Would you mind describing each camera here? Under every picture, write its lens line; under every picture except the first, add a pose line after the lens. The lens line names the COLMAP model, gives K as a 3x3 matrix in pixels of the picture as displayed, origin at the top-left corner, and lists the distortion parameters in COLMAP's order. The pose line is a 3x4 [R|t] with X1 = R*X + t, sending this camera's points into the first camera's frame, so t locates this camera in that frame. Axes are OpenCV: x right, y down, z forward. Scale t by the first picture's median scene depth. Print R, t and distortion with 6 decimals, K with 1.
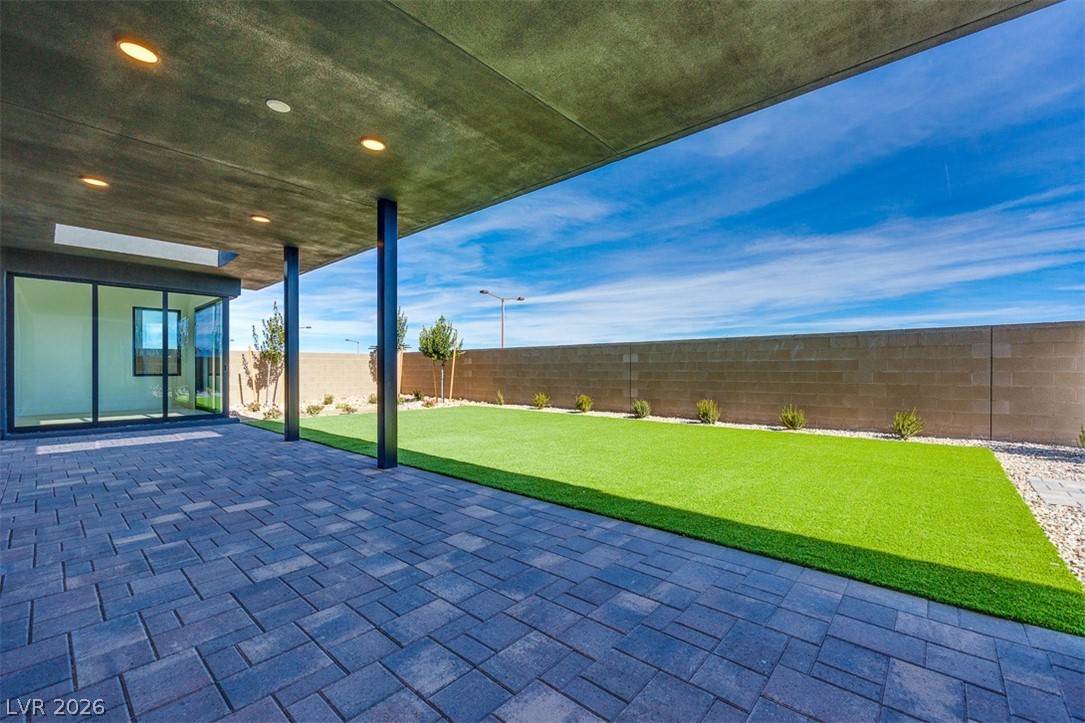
lens RADIAL K [[441.3, 0, 545.1], [0, 441.3, 365.3], [0, 0, 1]] dist [0.000535, -0.000024]
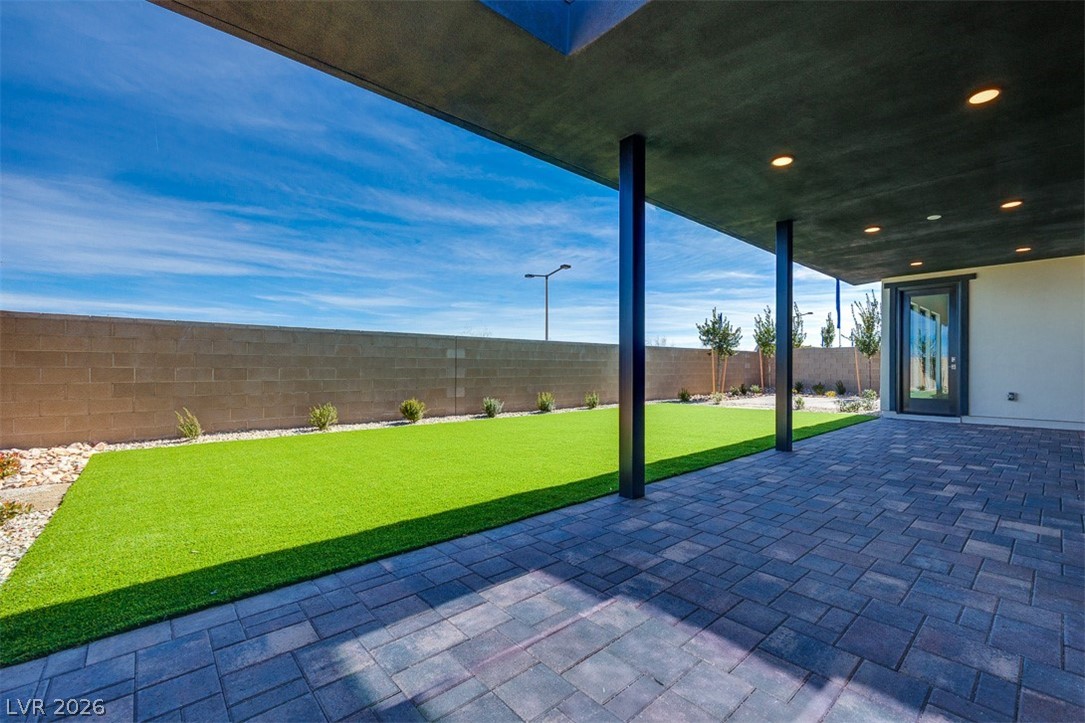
lens RADIAL K [[545.6, 0, 542.2], [0, 545.6, 382.0], [0, 0, 1]] dist [-0.000291, -0.000260]
pose [[0.028567, -0.027129, 0.999224, -0.730471], [-0.011627, 0.999555, 0.027470, 0.007132], [-0.999524, -0.012403, 0.028239, 0.638413]]
